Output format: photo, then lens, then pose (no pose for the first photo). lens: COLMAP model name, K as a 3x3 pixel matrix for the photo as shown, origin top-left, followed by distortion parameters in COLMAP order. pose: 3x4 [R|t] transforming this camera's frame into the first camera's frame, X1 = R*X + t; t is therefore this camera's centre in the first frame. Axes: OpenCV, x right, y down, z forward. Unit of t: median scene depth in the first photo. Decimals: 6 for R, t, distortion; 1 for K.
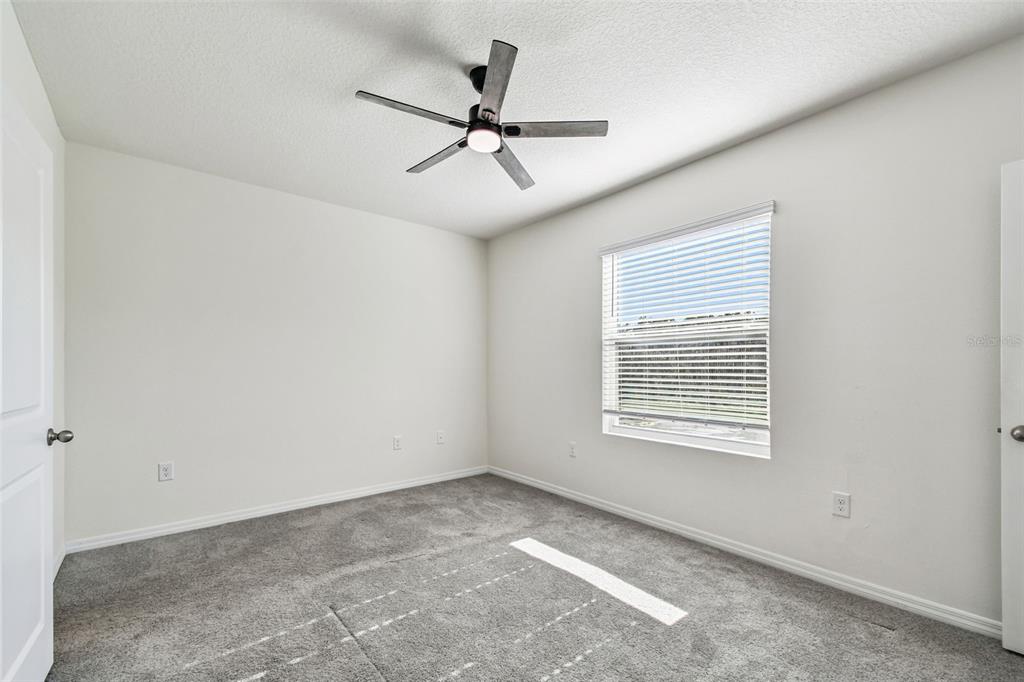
lens RADIAL K [[444.8, 0, 504.0], [0, 444.8, 366.2], [0, 0, 1]] dist [0.014319, -0.000715]
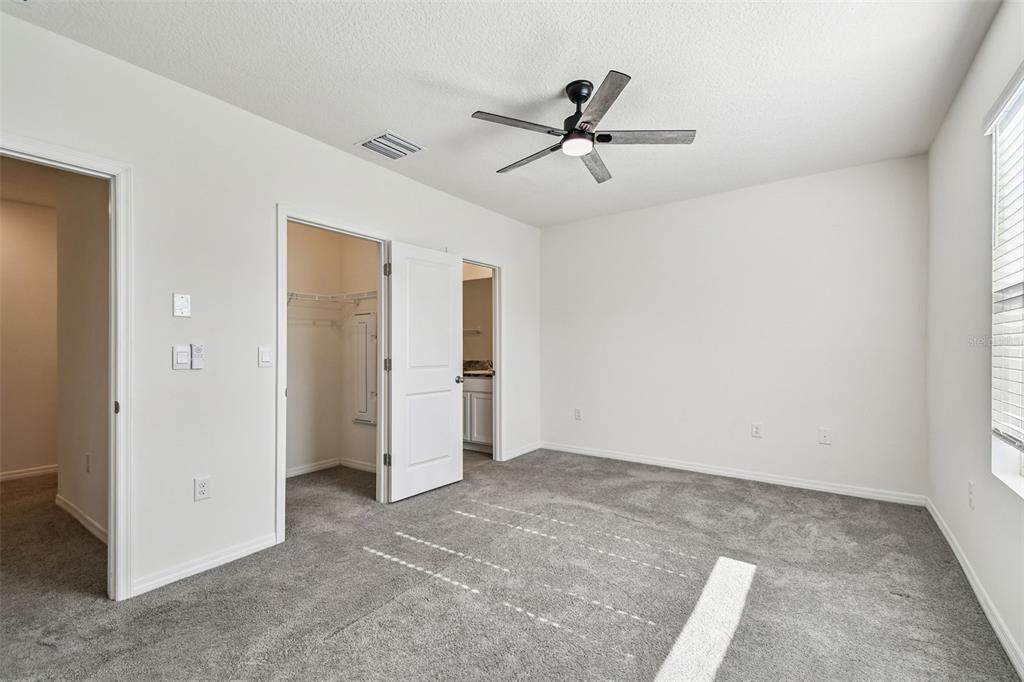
lens RADIAL K [[444.8, 0, 511.0], [0, 444.8, 342.5], [0, 0, 1]] dist [0.014319, -0.000715]
pose [[0.253392, -0.009260, -0.967319, 0.696999], [0.004466, 0.999955, -0.008403, 0.001835], [0.967353, -0.002191, 0.253422, 0.389596]]
